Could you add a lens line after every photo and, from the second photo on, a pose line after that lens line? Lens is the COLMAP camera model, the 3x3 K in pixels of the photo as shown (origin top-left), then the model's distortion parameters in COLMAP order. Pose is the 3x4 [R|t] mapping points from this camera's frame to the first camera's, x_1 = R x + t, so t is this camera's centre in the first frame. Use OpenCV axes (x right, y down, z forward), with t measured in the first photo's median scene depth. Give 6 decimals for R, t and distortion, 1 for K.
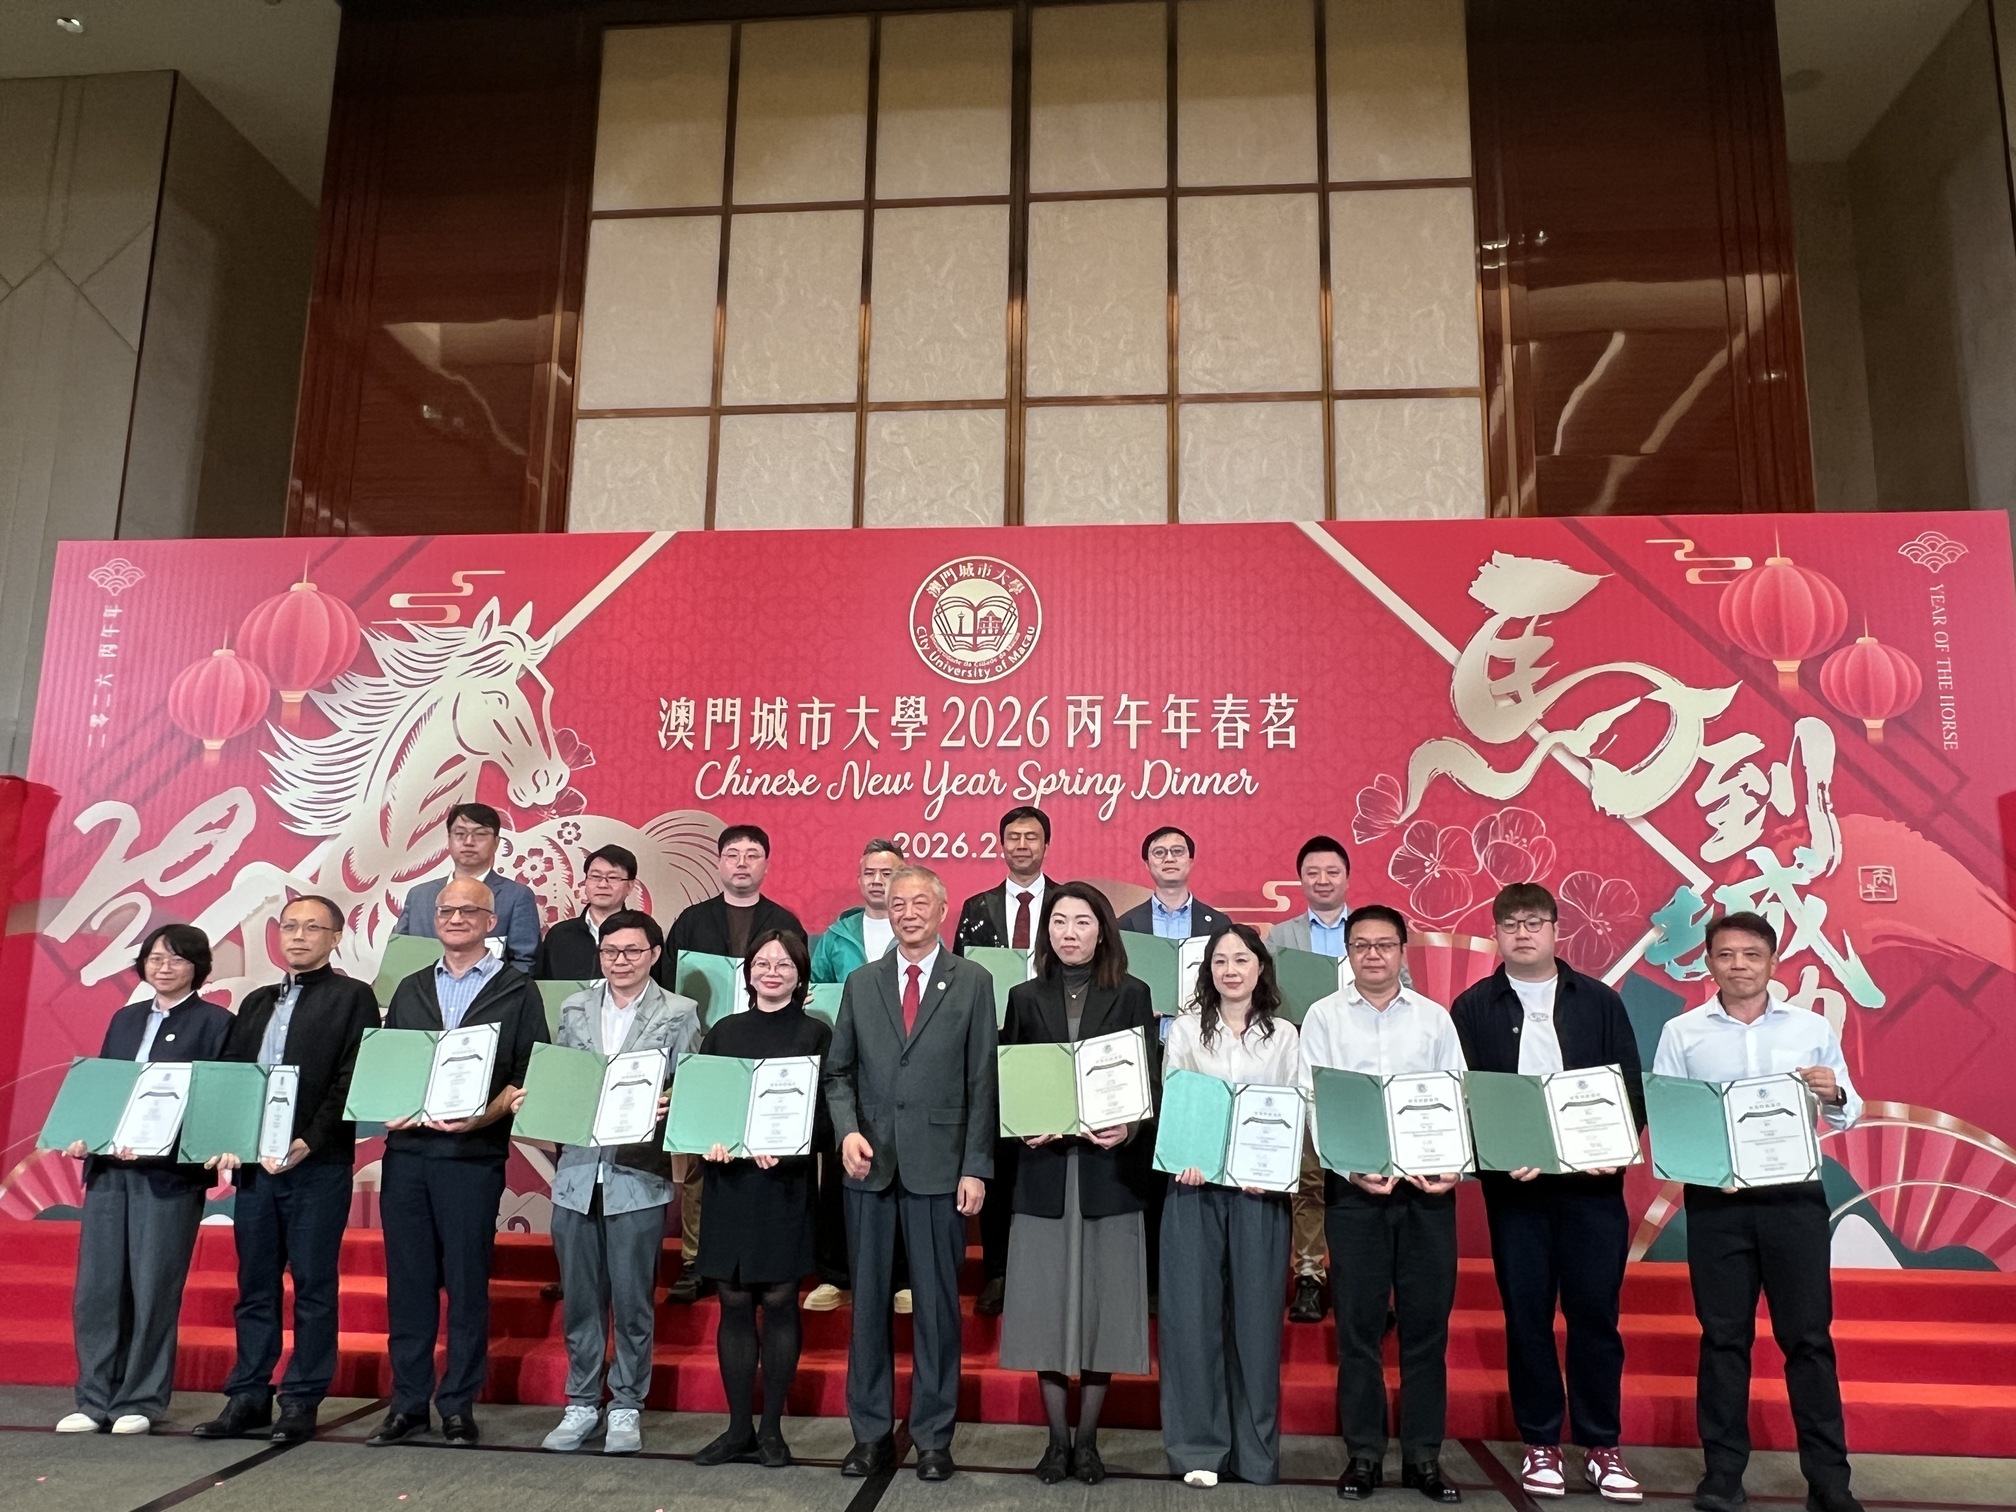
lens RADIAL K [[1488.9, 0, 1008.6], [0, 1488.9, 810.5], [0, 0, 1]] dist [-0.005966, 0.024131]
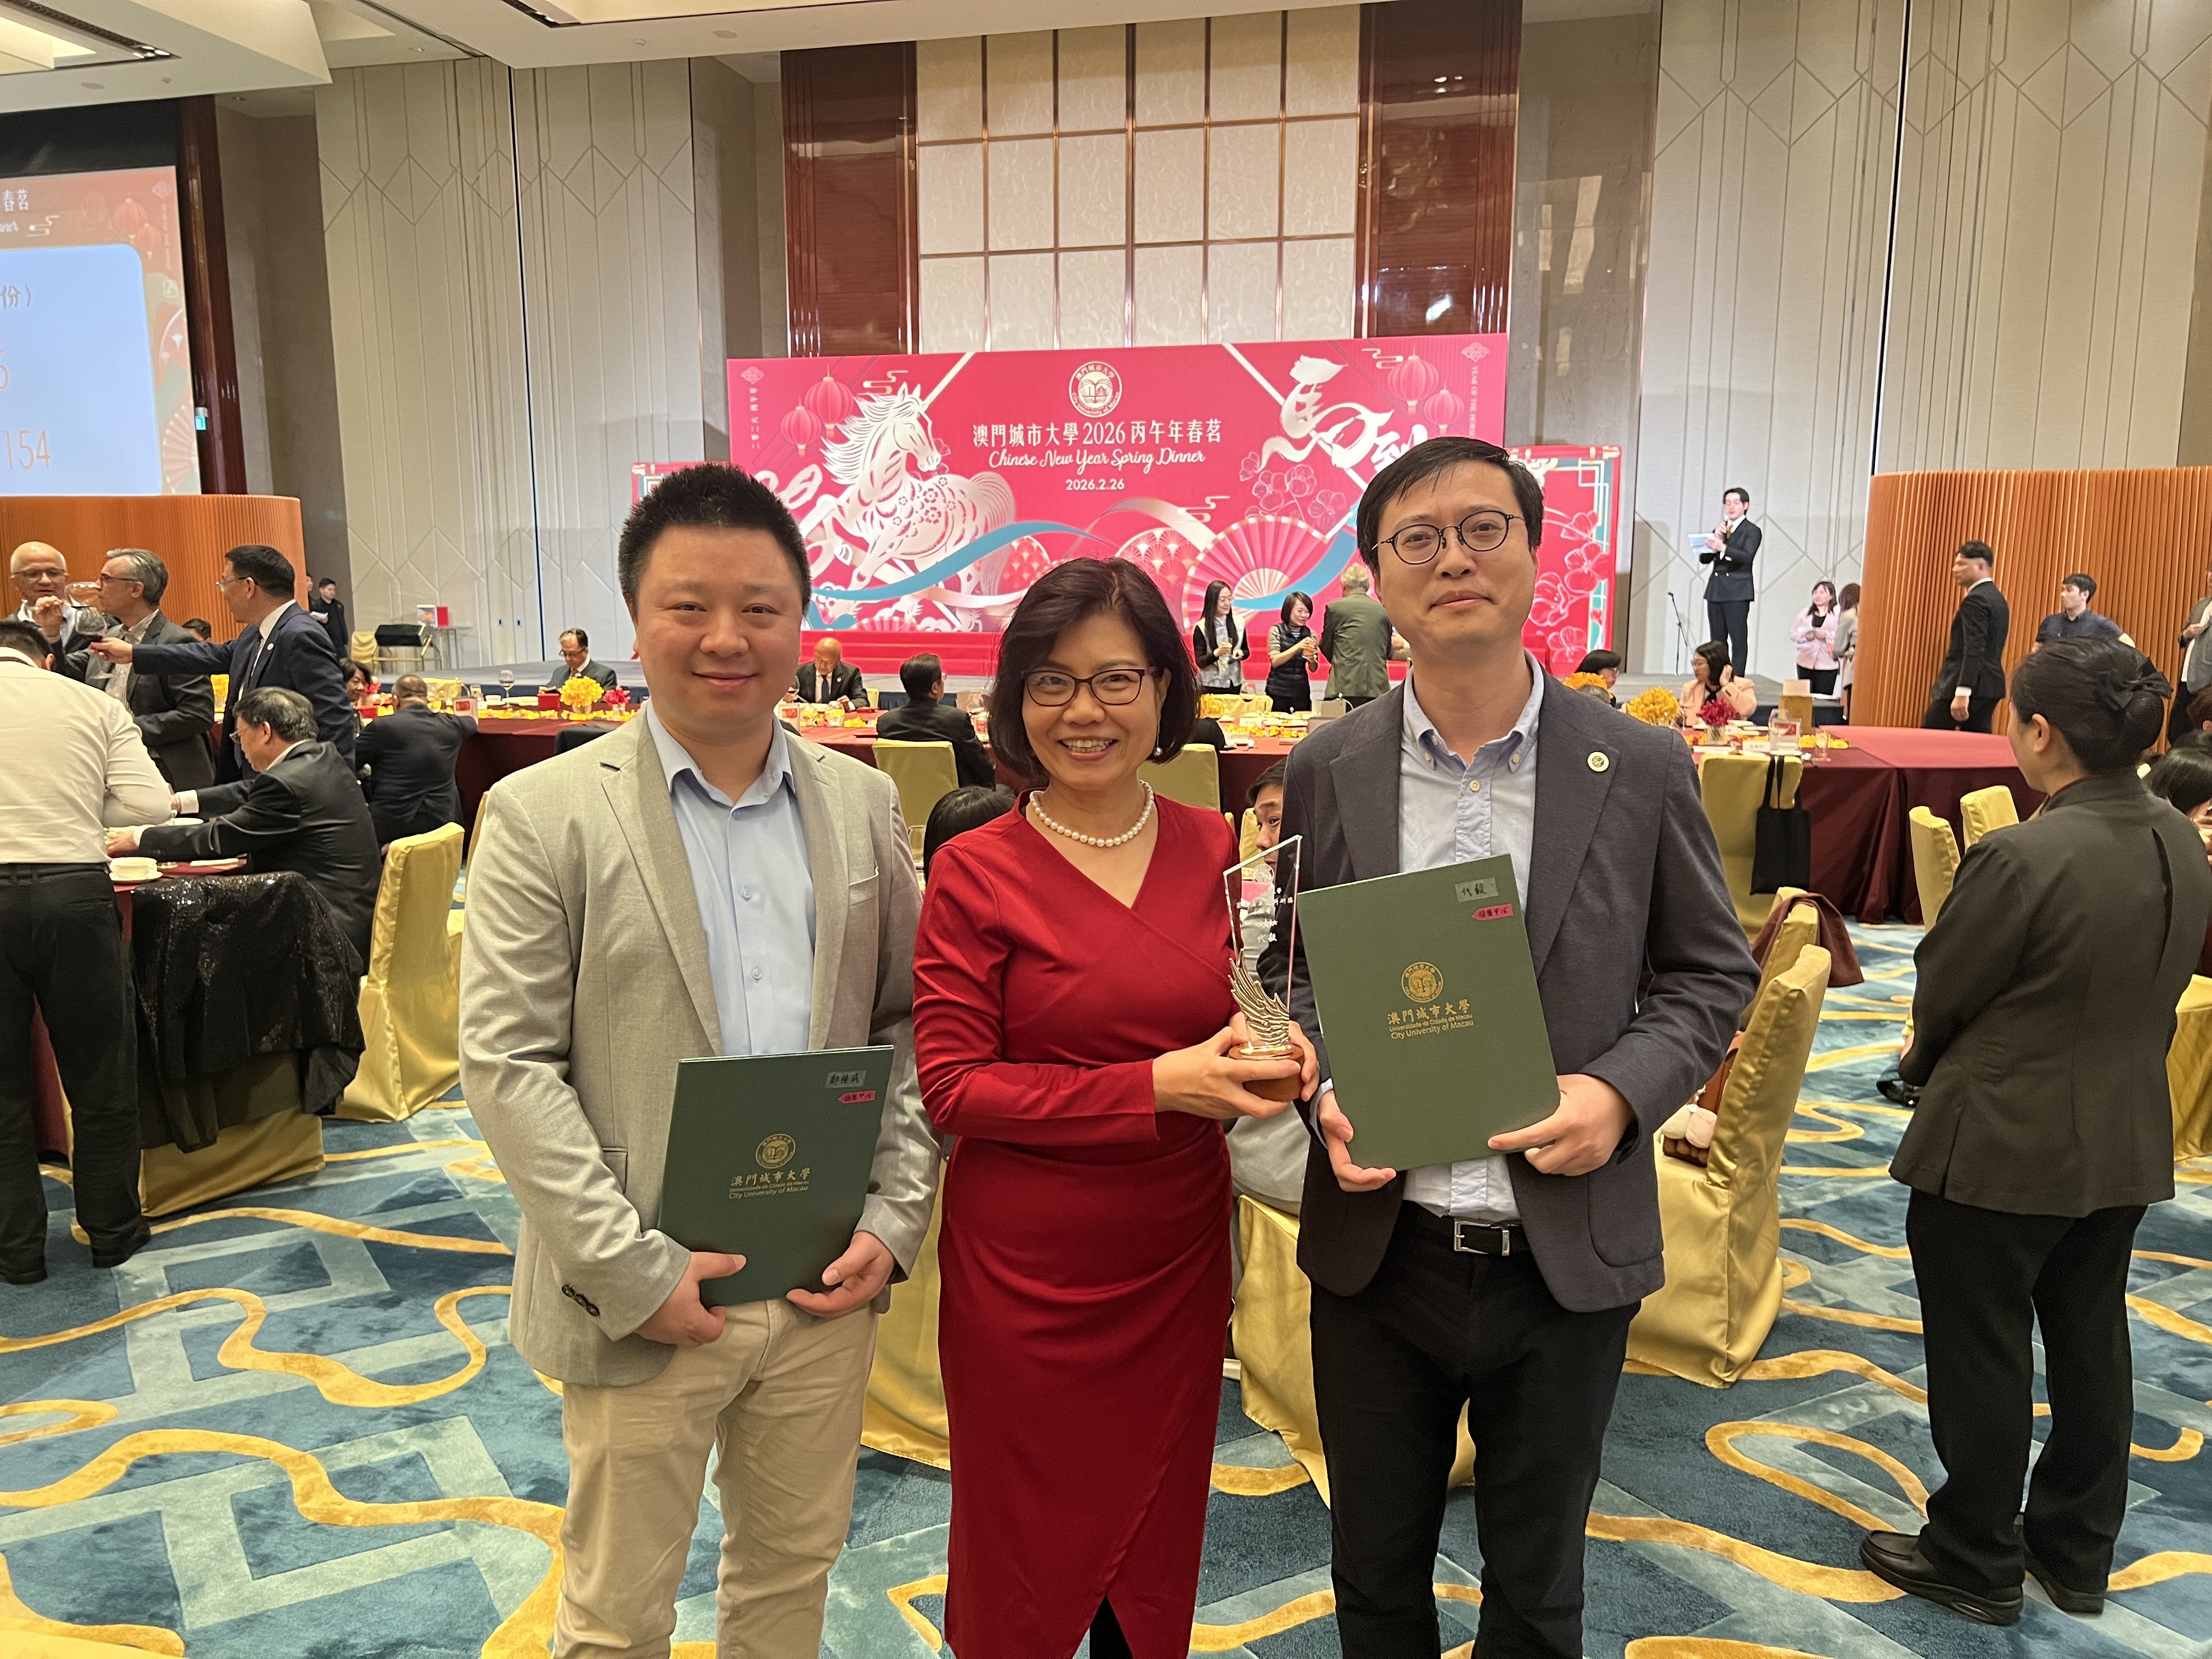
lens RADIAL K [[1673.5, 0, 1131.8], [0, 1673.5, 893.1], [0, 0, 1]] dist [0.060684, -0.045677]
pose [[0.992116, 0.007510, -0.125100, 0.390880], [0.033328, 0.946449, 0.321127, -0.229133], [0.120813, -0.322765, 0.938737, -1.882016]]
